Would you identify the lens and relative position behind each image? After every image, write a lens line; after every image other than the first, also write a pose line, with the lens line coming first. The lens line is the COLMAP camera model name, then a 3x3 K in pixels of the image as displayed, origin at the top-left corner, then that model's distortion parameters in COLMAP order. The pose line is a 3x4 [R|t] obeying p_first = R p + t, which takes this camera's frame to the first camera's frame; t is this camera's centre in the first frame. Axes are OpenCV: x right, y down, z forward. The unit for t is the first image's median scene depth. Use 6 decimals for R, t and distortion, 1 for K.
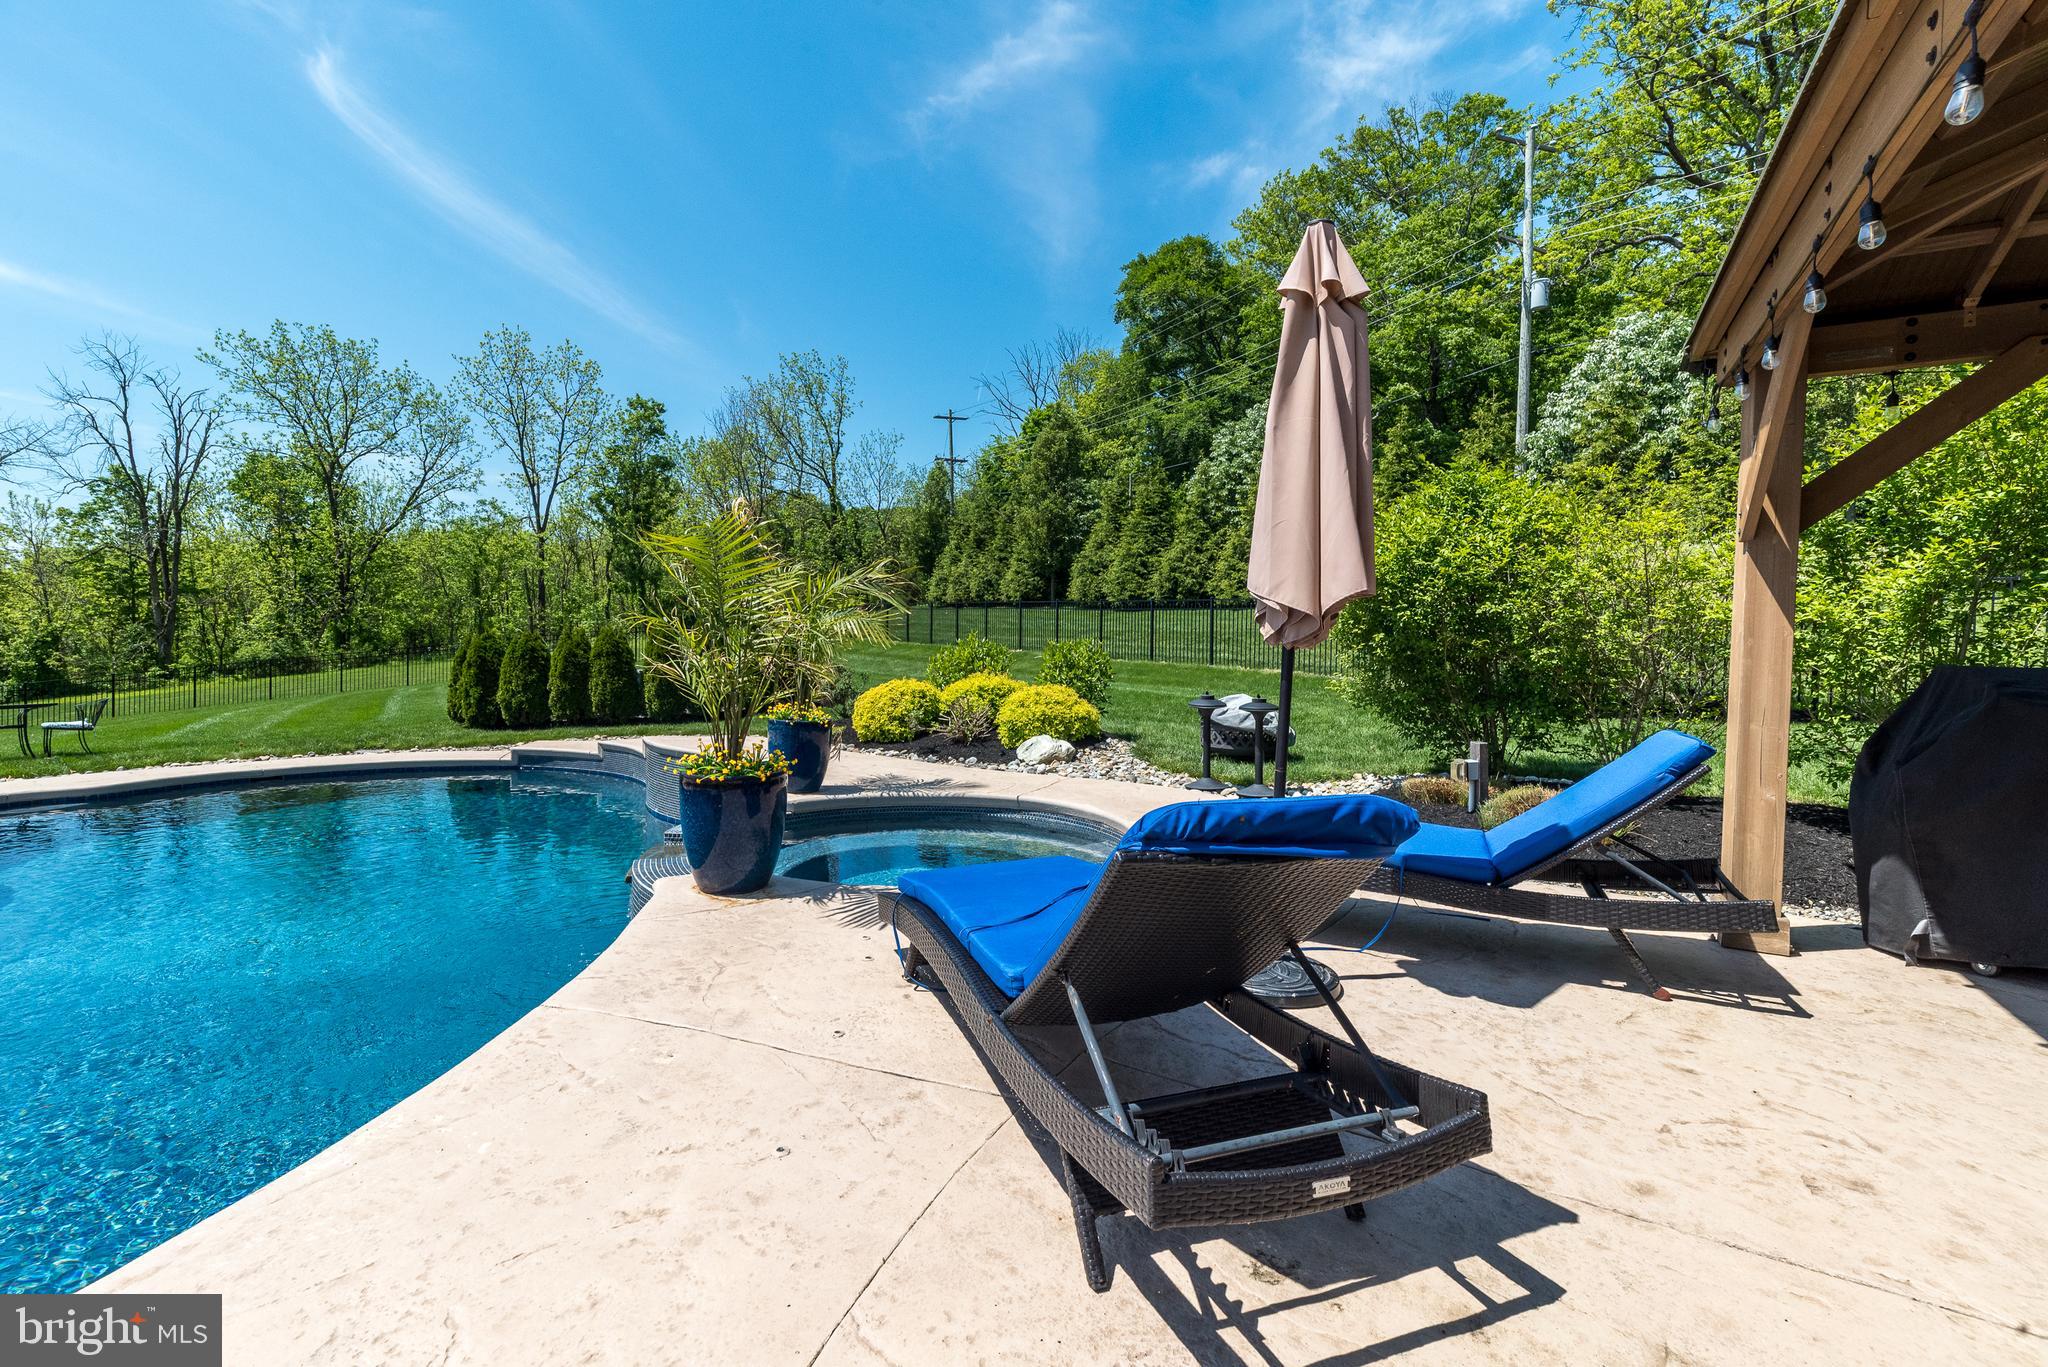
lens RADIAL K [[874.6, 0, 1024.0], [0, 874.6, 683.5], [0, 0, 1]] dist [0.000594, 0.000286]
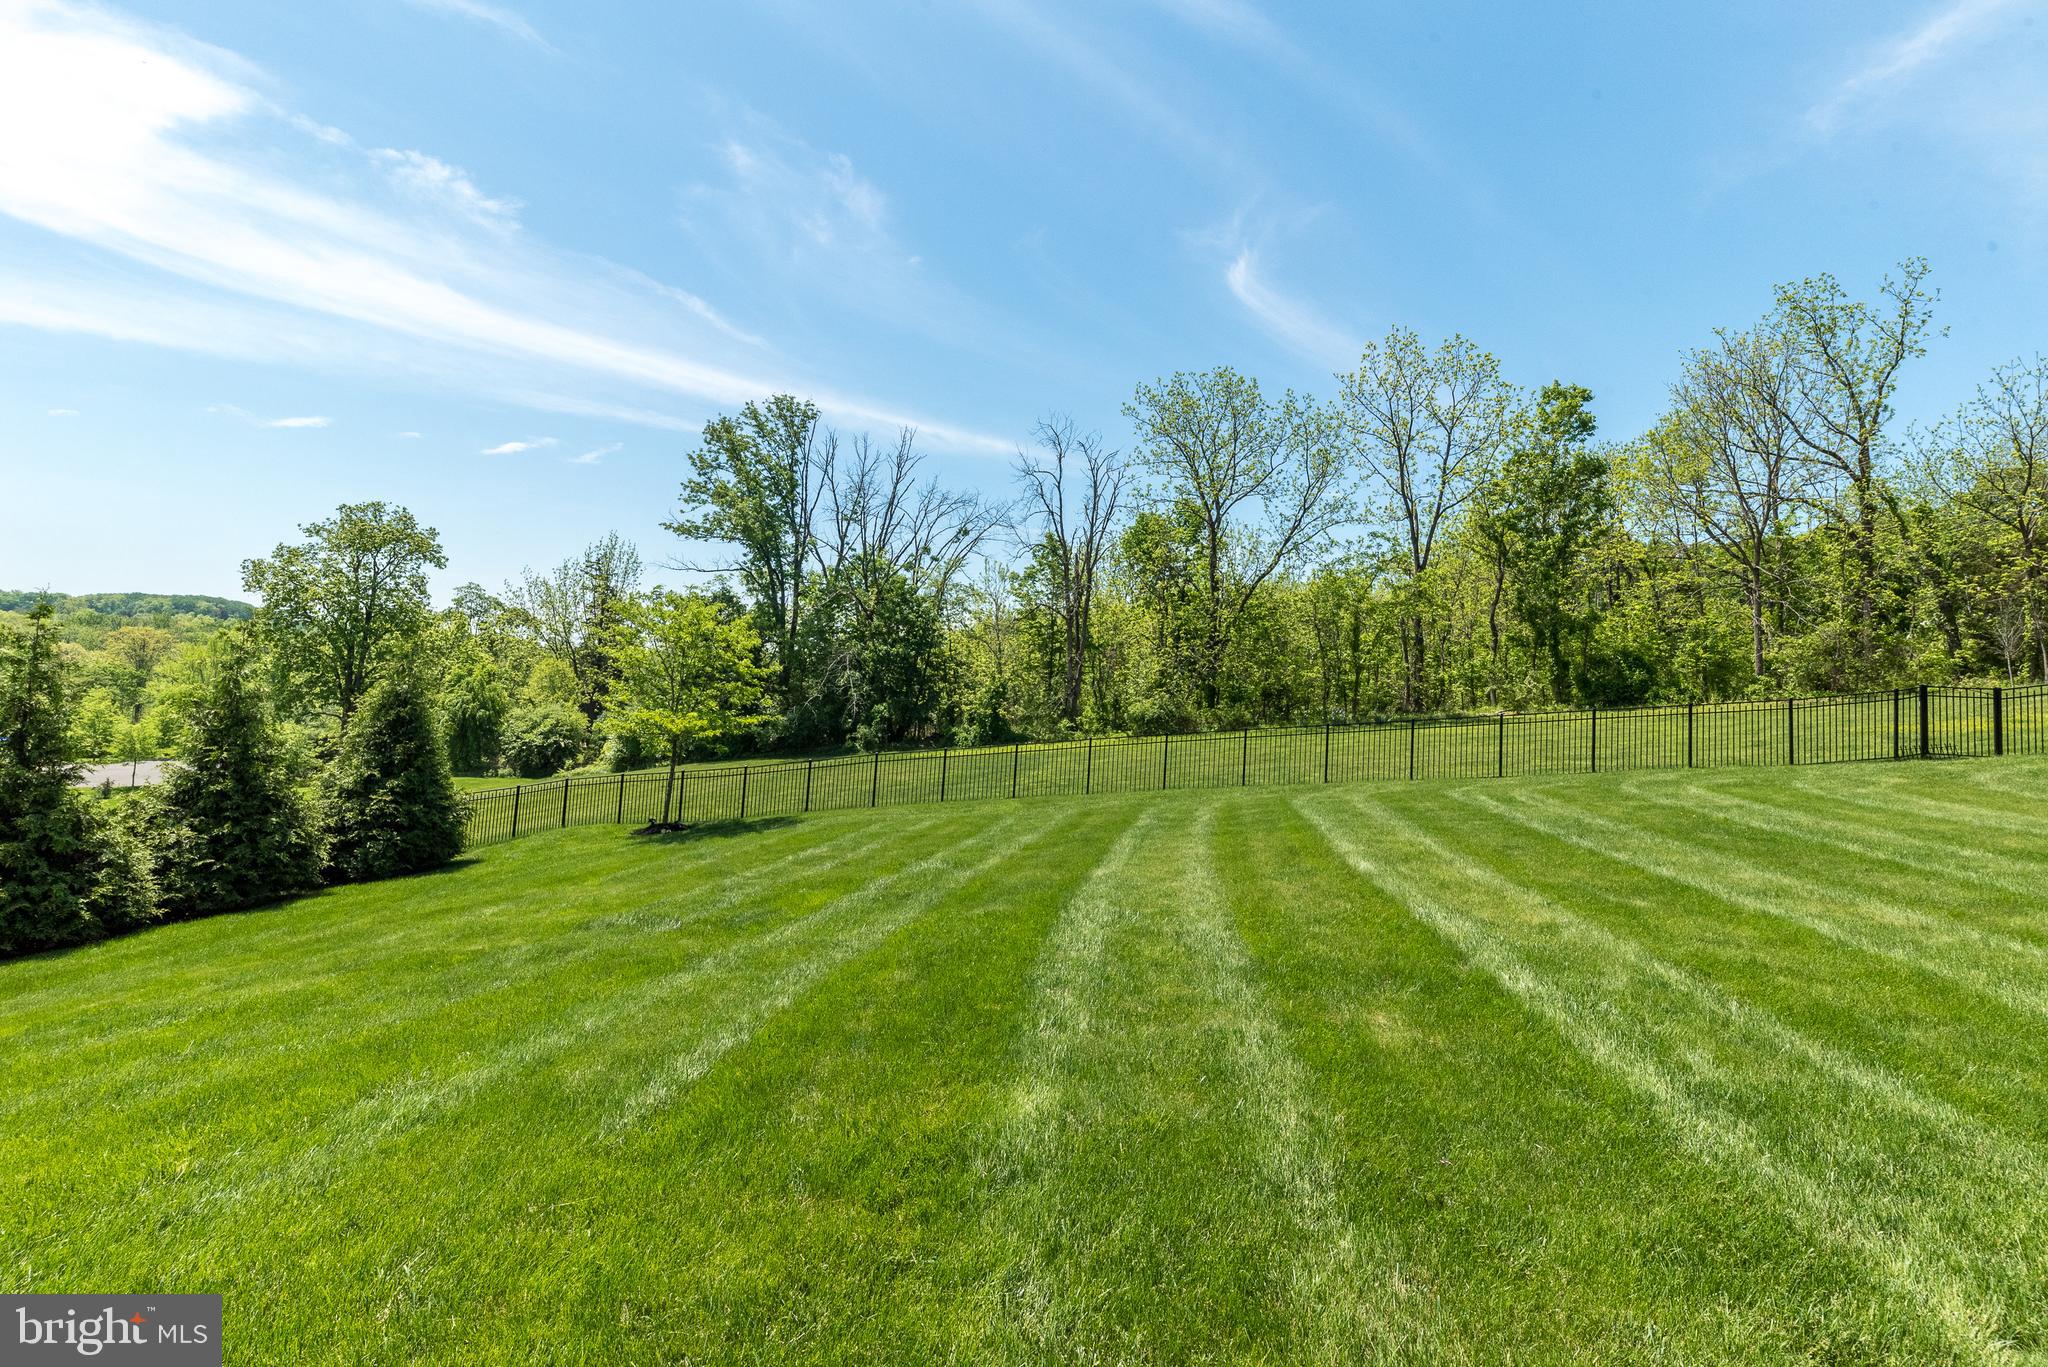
lens RADIAL K [[874.6, 0, 1024.0], [0, 874.6, 683.5], [0, 0, 1]] dist [0.000594, 0.000286]
pose [[0.714295, 0.023427, -0.699452, -0.295715], [-0.071688, 0.996632, -0.039829, -0.015488], [0.696163, 0.078592, 0.713568, 0.217088]]
